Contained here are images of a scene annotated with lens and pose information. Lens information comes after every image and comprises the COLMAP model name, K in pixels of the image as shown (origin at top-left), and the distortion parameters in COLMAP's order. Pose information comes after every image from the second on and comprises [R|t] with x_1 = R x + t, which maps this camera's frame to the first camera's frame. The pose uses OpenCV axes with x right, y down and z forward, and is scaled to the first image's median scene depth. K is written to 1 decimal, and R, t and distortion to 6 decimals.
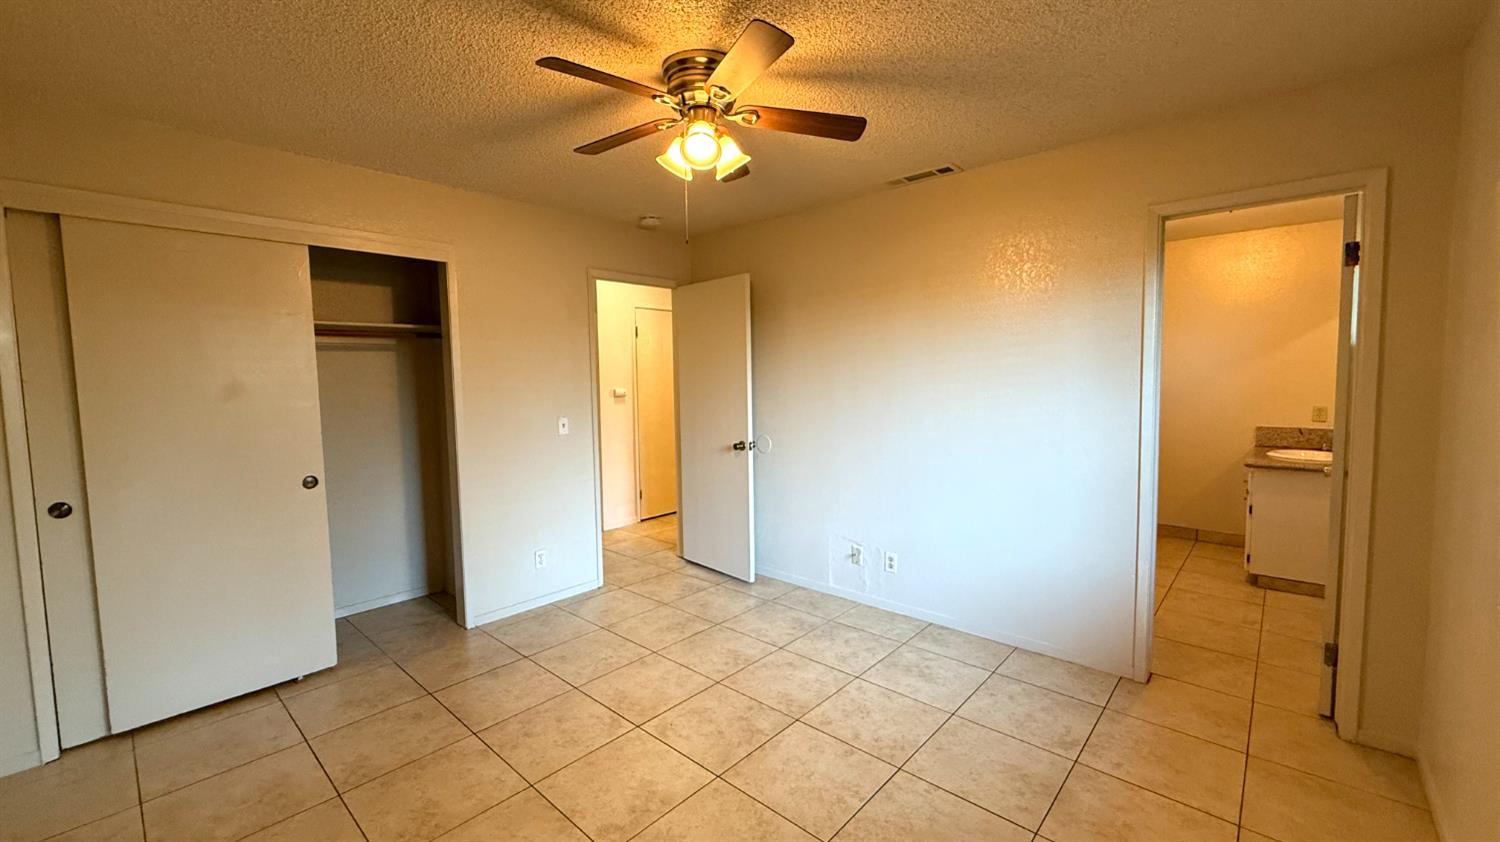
lens RADIAL K [[598.5, 0, 754.1], [0, 598.5, 418.6], [0, 0, 1]] dist [-0.003062, -0.000234]
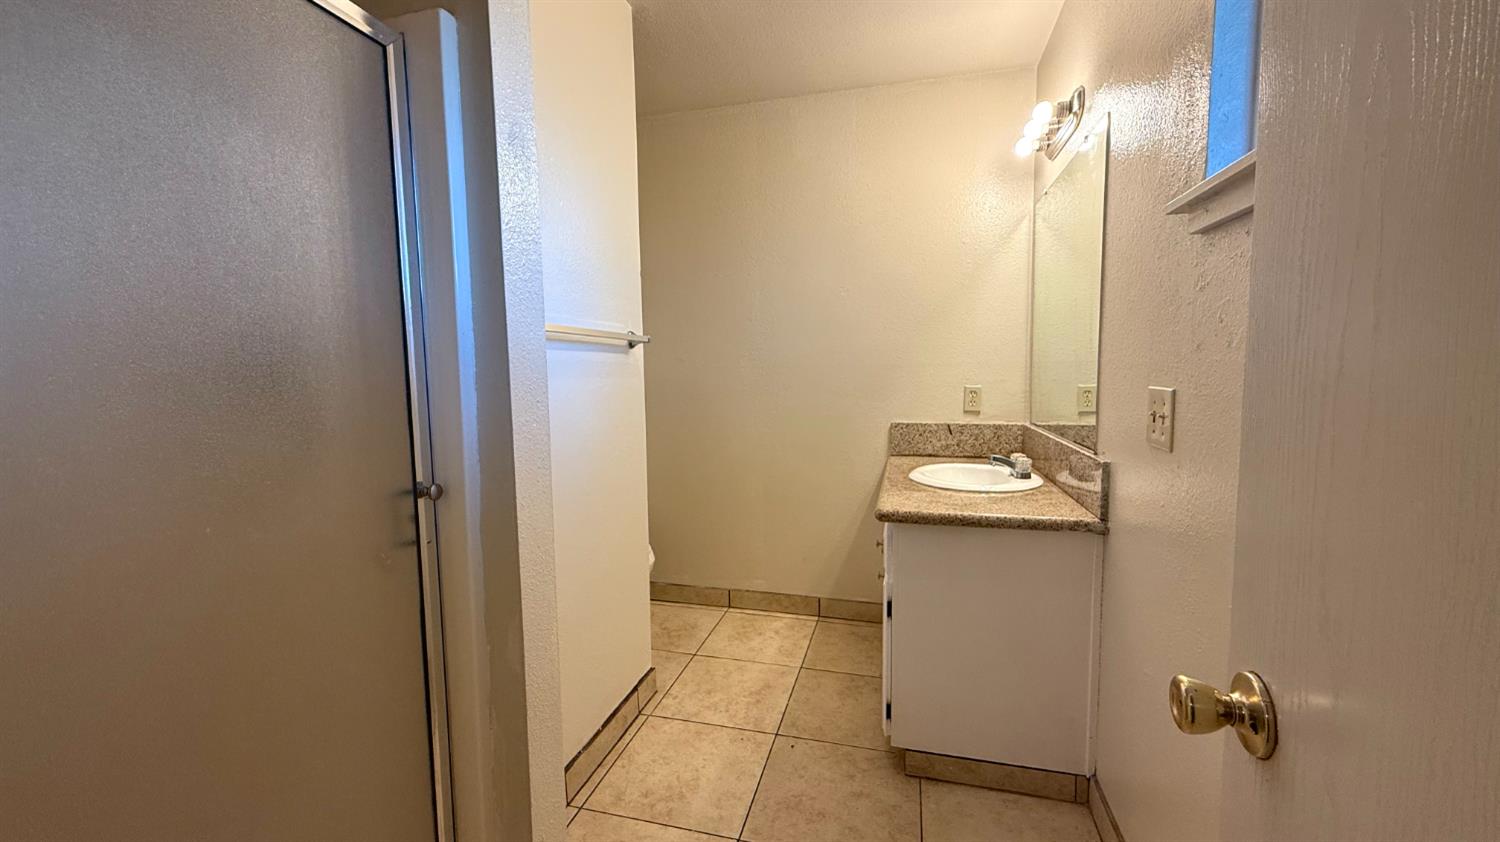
lens RADIAL K [[598.5, 0, 748.0], [0, 598.5, 423.9], [0, 0, 1]] dist [-0.003062, -0.000234]
pose [[0.890645, -0.026820, 0.453908, 0.522997], [0.027774, 0.999604, 0.004566, 0.008441], [-0.453851, 0.008540, 0.891037, 0.630814]]
